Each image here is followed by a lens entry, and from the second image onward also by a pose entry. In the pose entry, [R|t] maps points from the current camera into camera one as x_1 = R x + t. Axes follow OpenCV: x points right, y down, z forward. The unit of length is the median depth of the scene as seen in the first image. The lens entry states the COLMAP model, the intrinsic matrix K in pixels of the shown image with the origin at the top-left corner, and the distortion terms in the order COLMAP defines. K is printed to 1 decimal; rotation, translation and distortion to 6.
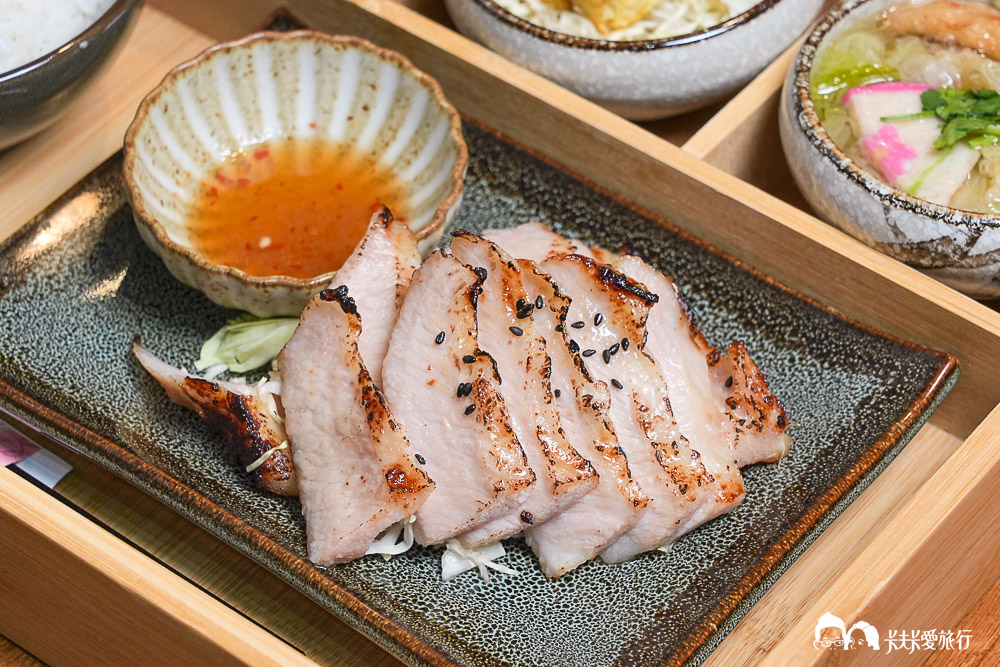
lens RADIAL K [[3176.4, 0, 529.3], [0, 3176.4, 368.8], [0, 0, 1]] dist [-0.056307, 0.853382]
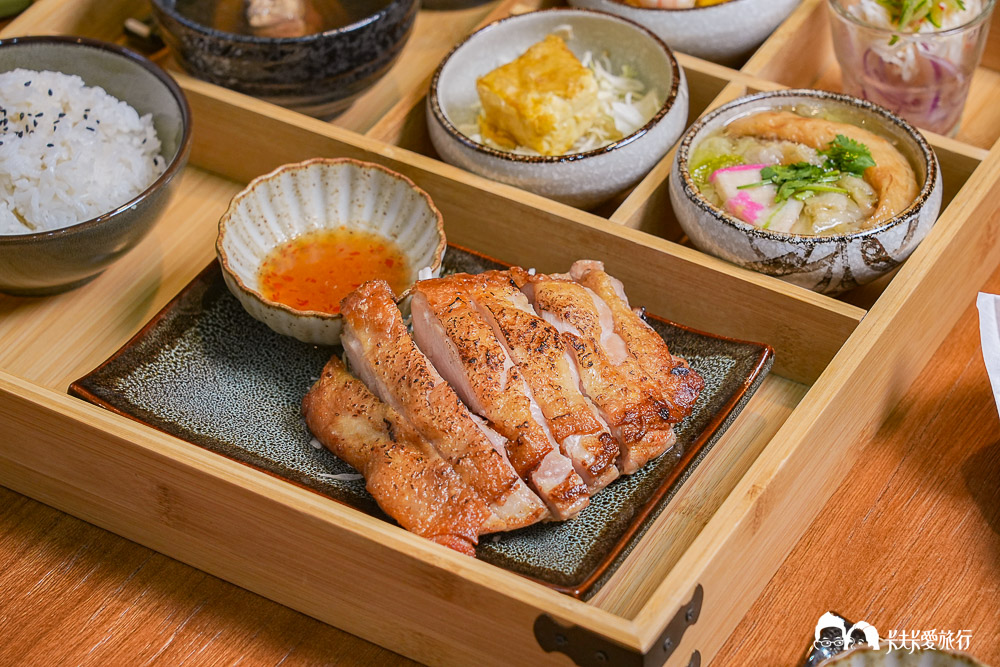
lens RADIAL K [[2912.1, 0, 500.0], [0, 2912.1, 333.5], [0, 0, 1]] dist [-0.076320, 1.199832]
pose [[0.992225, -0.096769, 0.078268, -0.118662], [0.104487, 0.989343, -0.101404, 0.120674], [-0.067621, 0.108794, 0.991762, -0.374159]]
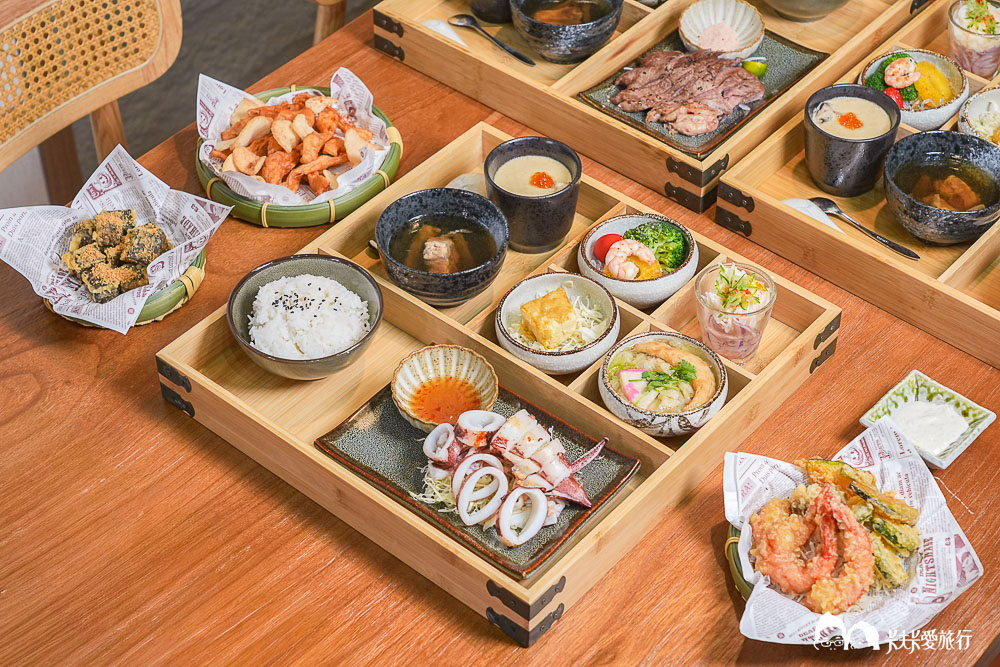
lens RADIAL K [[1879.4, 0, 482.8], [0, 1879.4, 335.6], [0, 0, 1]] dist [-0.007448, 0.068005]
pose [[0.998581, 0.033639, -0.041285, 0.039354], [-0.035656, 0.998155, -0.049138, -0.024717], [0.039556, 0.050540, 0.997938, -0.914119]]
